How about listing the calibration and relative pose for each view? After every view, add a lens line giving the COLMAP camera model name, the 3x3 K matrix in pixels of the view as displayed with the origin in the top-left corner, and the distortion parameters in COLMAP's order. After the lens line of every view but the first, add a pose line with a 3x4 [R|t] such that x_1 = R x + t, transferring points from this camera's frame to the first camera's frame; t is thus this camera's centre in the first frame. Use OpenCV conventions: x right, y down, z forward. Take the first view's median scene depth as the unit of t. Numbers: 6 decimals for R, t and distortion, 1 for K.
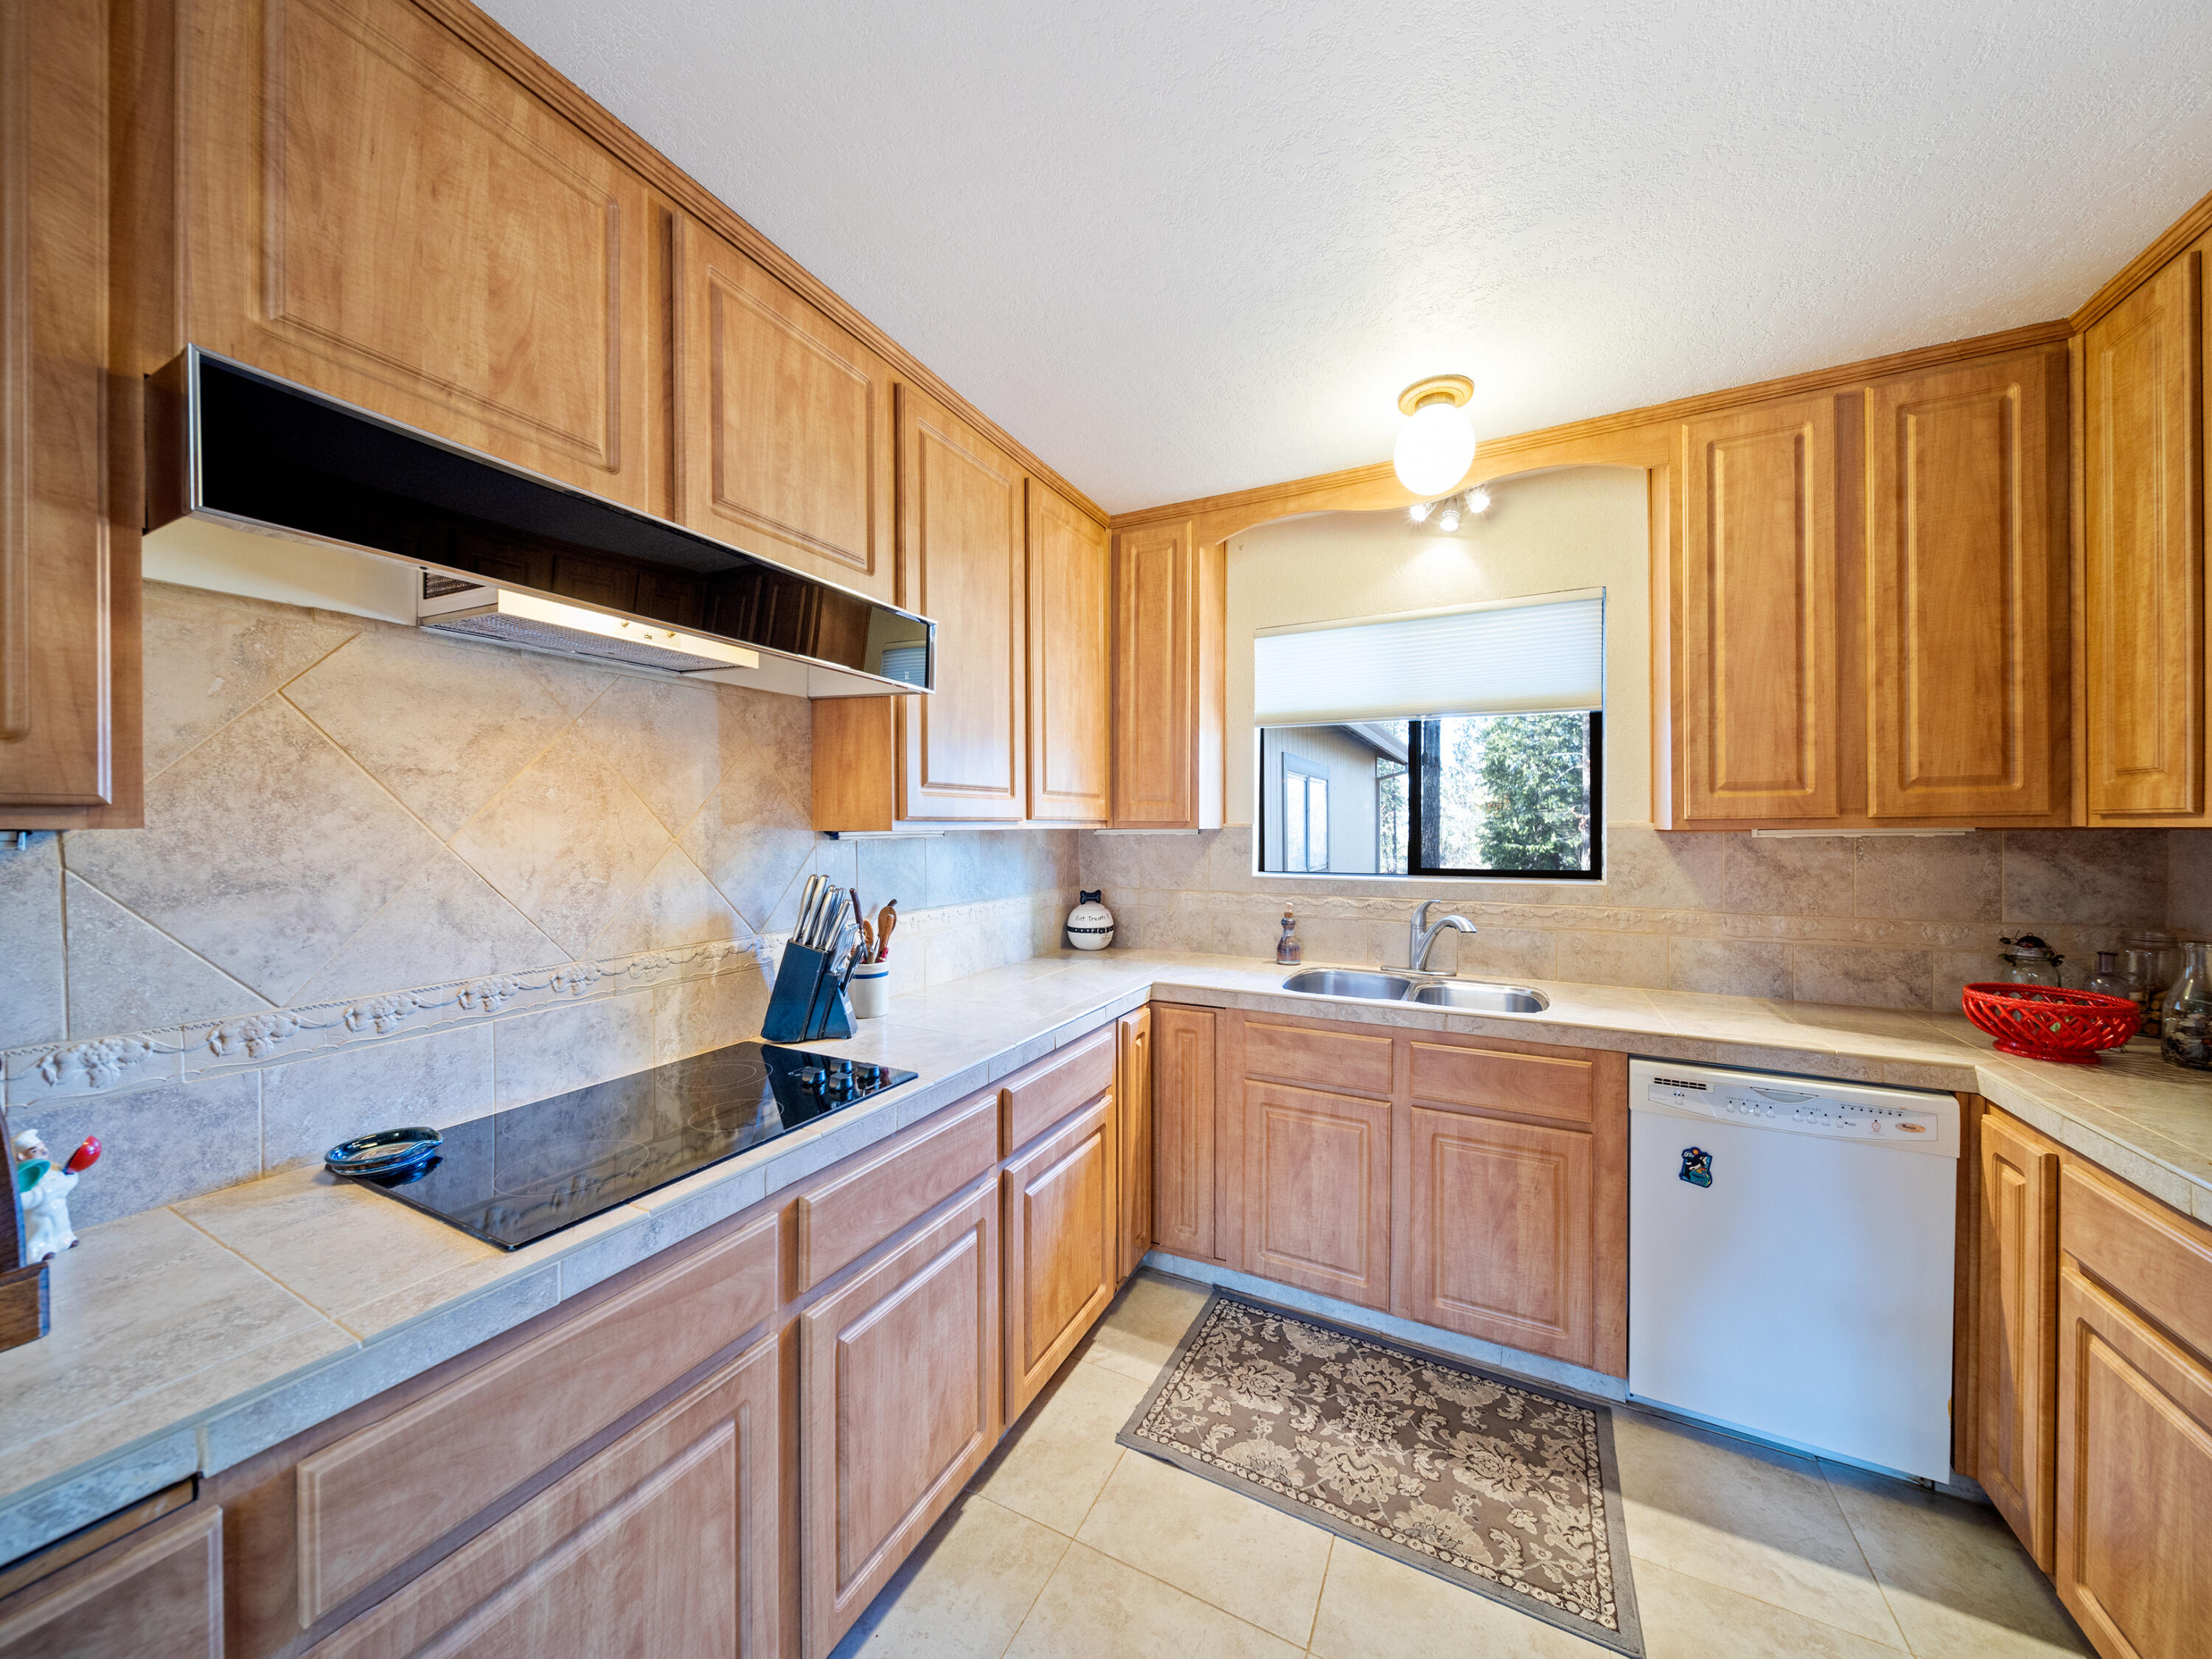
lens RADIAL K [[773.1, 0, 1105.9], [0, 773.1, 832.8], [0, 0, 1]] dist [0.000941, -0.001552]
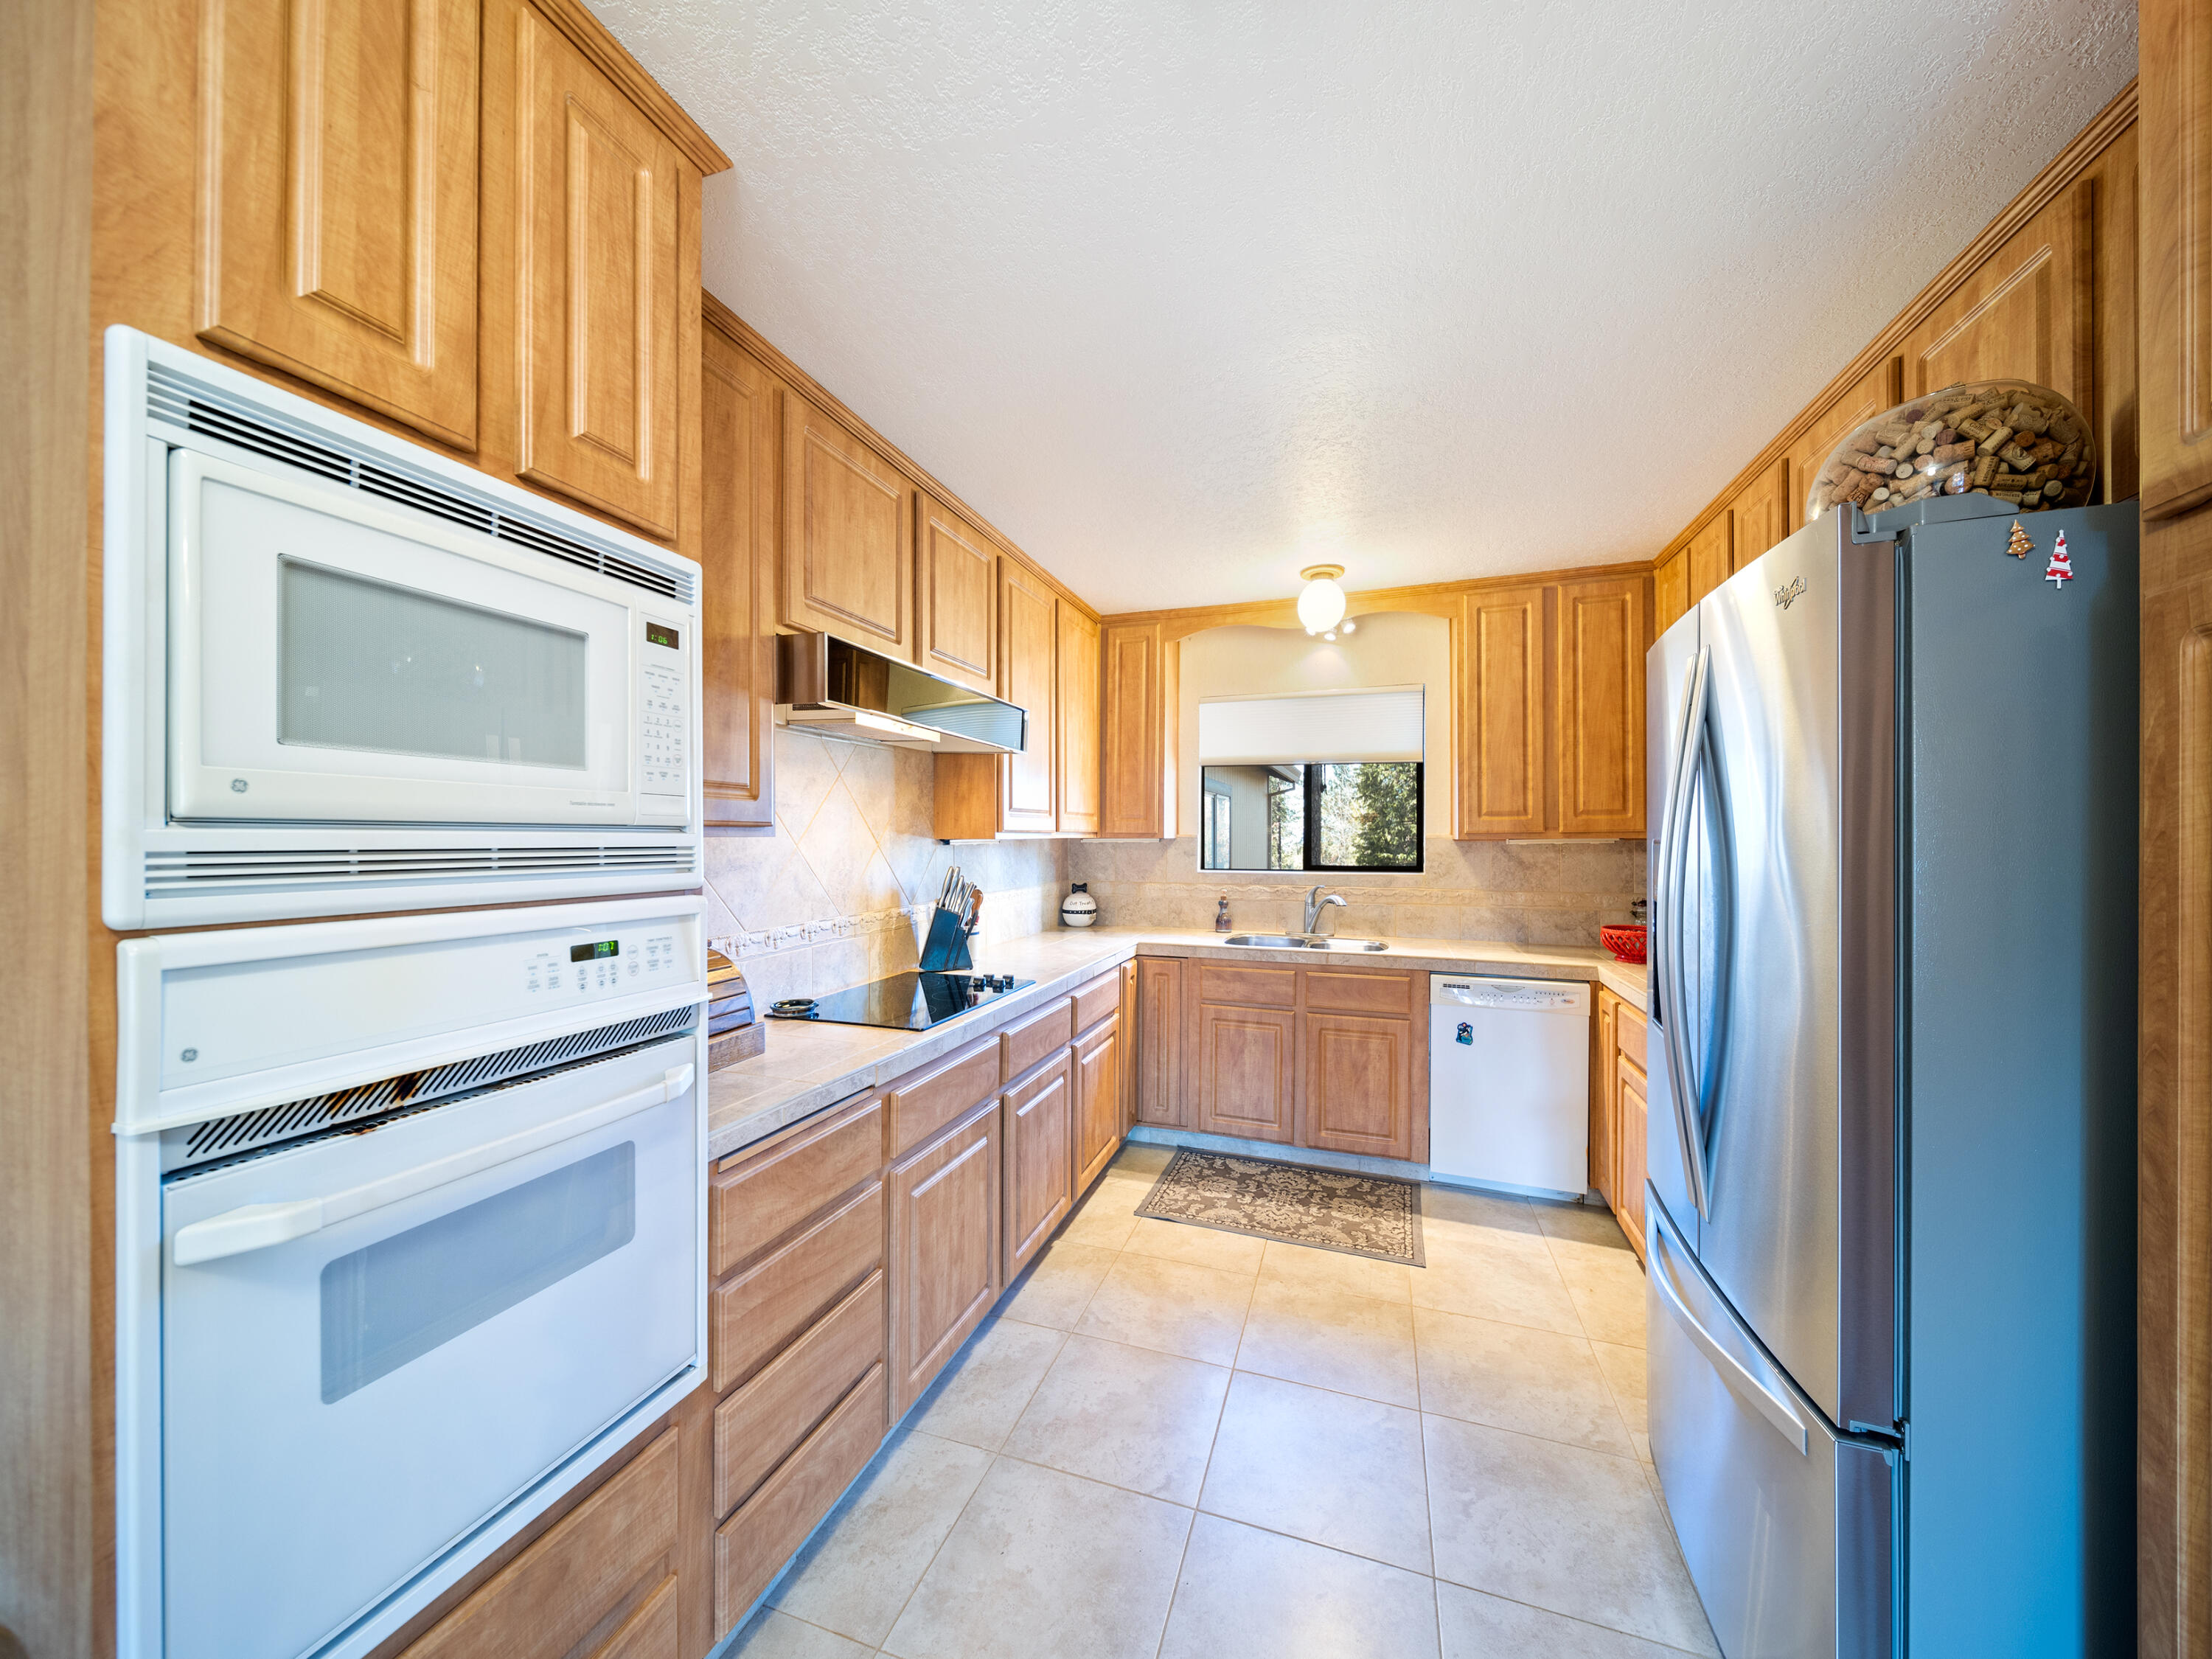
lens RADIAL K [[783.7, 0, 1106.9], [0, 783.7, 845.1], [0, 0, 1]] dist [-0.000677, -0.000141]
pose [[0.989958, 0.000959, 0.141357, -0.255761], [-0.001451, 0.999993, 0.003380, 0.003959], [-0.141353, -0.003551, 0.989953, -0.571714]]
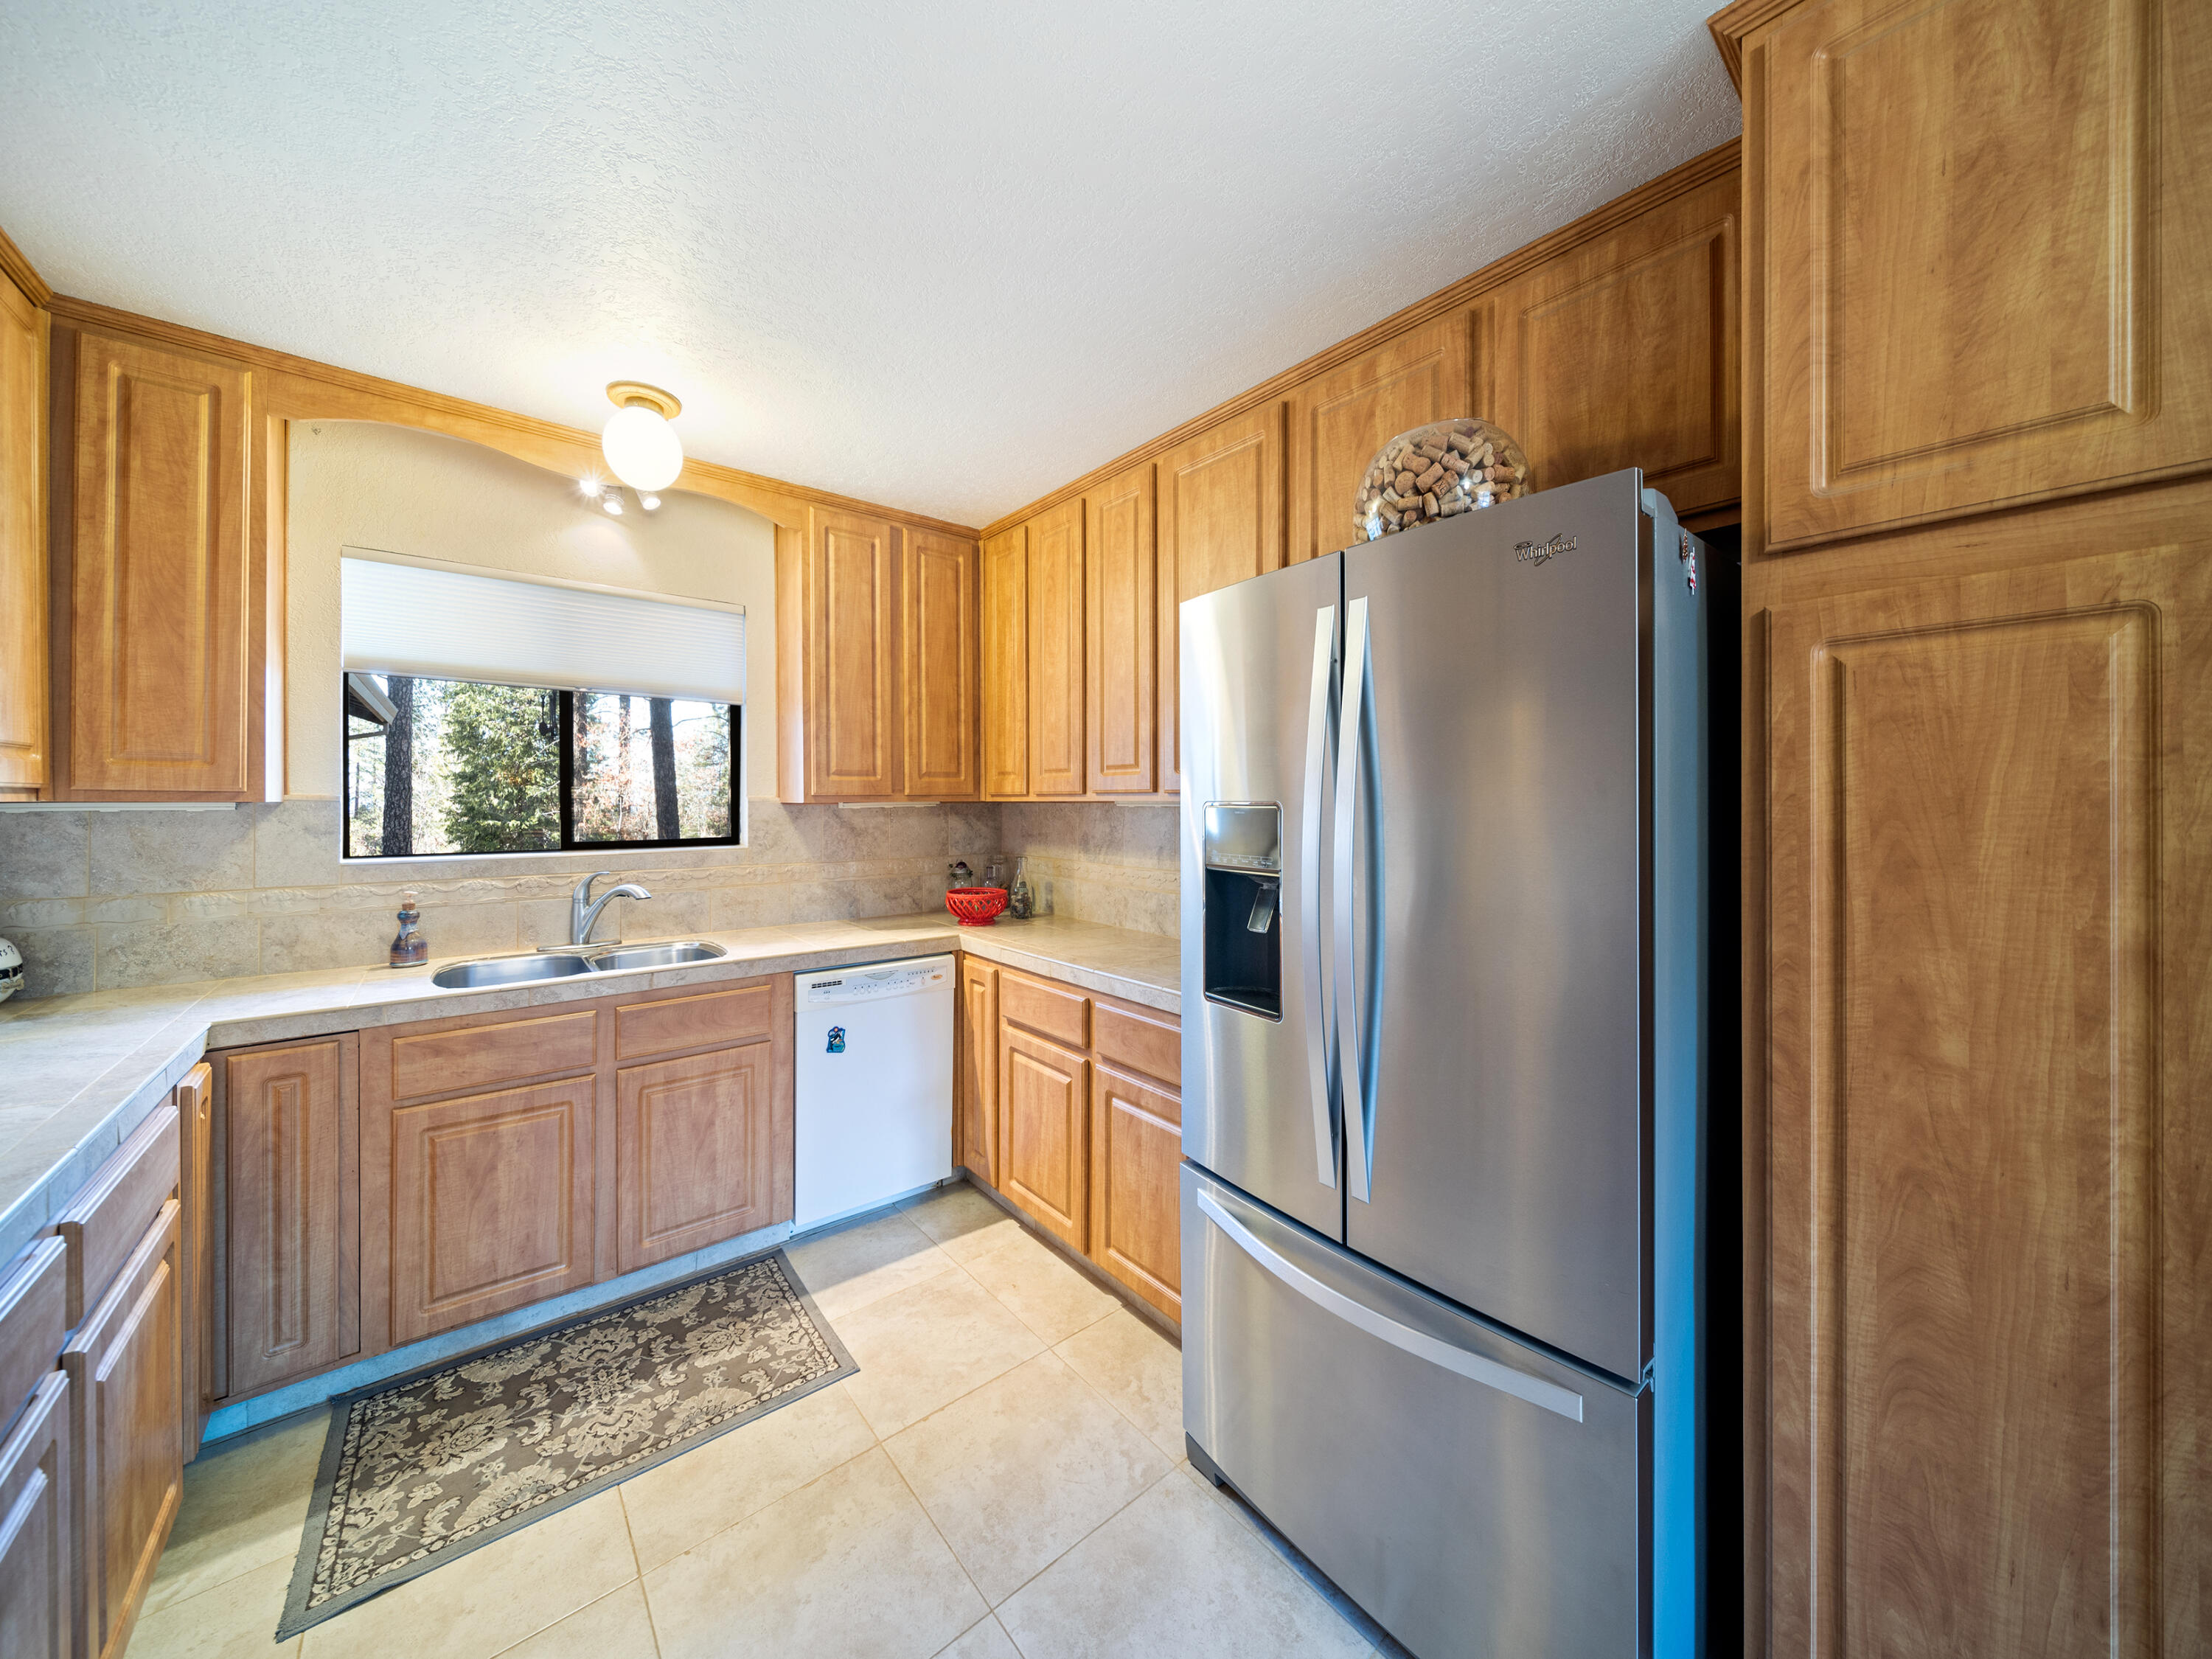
lens RADIAL K [[769.4, 0, 1094.6], [0, 769.4, 806.9], [0, 0, 1]] dist [0.001018, -0.001439]
pose [[0.394526, -0.004989, 0.918871, -0.315768], [0.005486, 0.999980, 0.003074, 0.001781], [-0.918868, 0.003828, 0.394545, 0.004409]]
